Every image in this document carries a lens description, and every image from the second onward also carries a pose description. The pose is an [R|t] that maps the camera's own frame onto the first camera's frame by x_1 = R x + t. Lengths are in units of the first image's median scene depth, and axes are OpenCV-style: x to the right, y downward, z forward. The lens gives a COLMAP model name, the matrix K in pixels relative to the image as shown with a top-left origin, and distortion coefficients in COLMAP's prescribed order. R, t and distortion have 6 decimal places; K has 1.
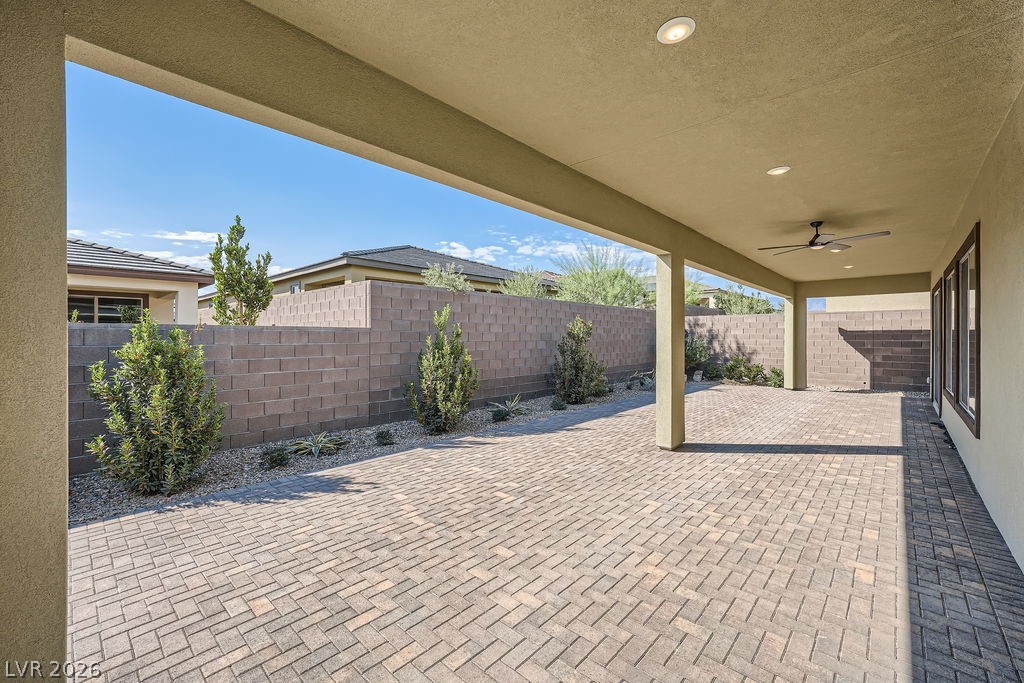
lens RADIAL K [[424.1, 0, 511.9], [0, 424.1, 339.2], [0, 0, 1]] dist [0.001078, -0.000049]
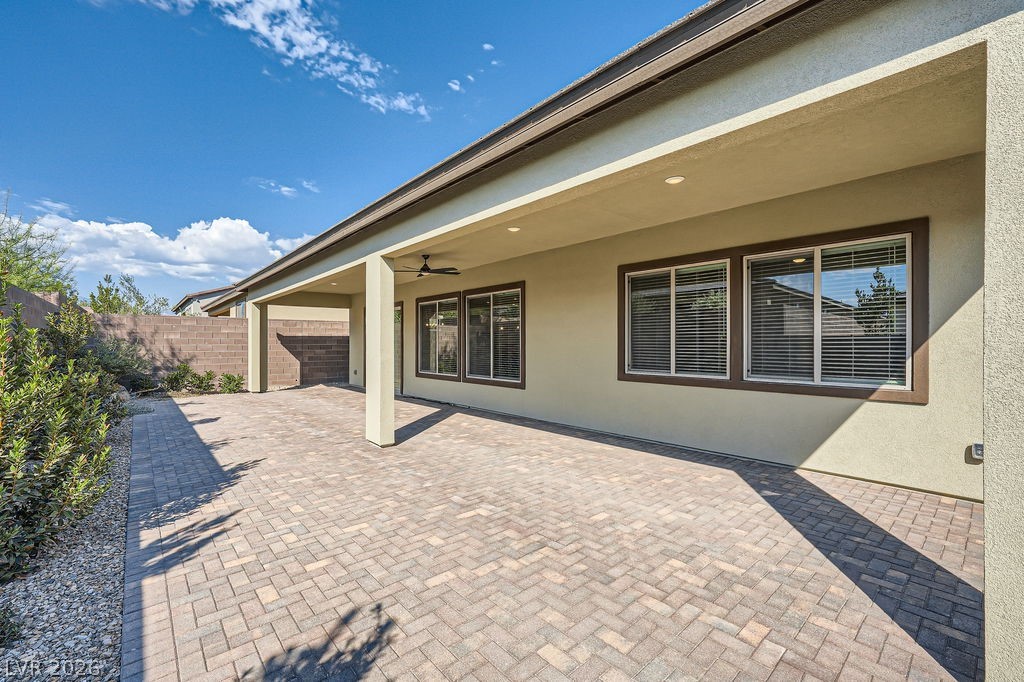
lens RADIAL K [[424.1, 0, 517.4], [0, 424.1, 342.3], [0, 0, 1]] dist [0.001078, -0.000049]
pose [[0.098296, 0.004334, 0.995148, -0.812235], [0.005985, 0.999970, -0.004946, 0.018601], [-0.995139, 0.006442, 0.098268, 0.750464]]
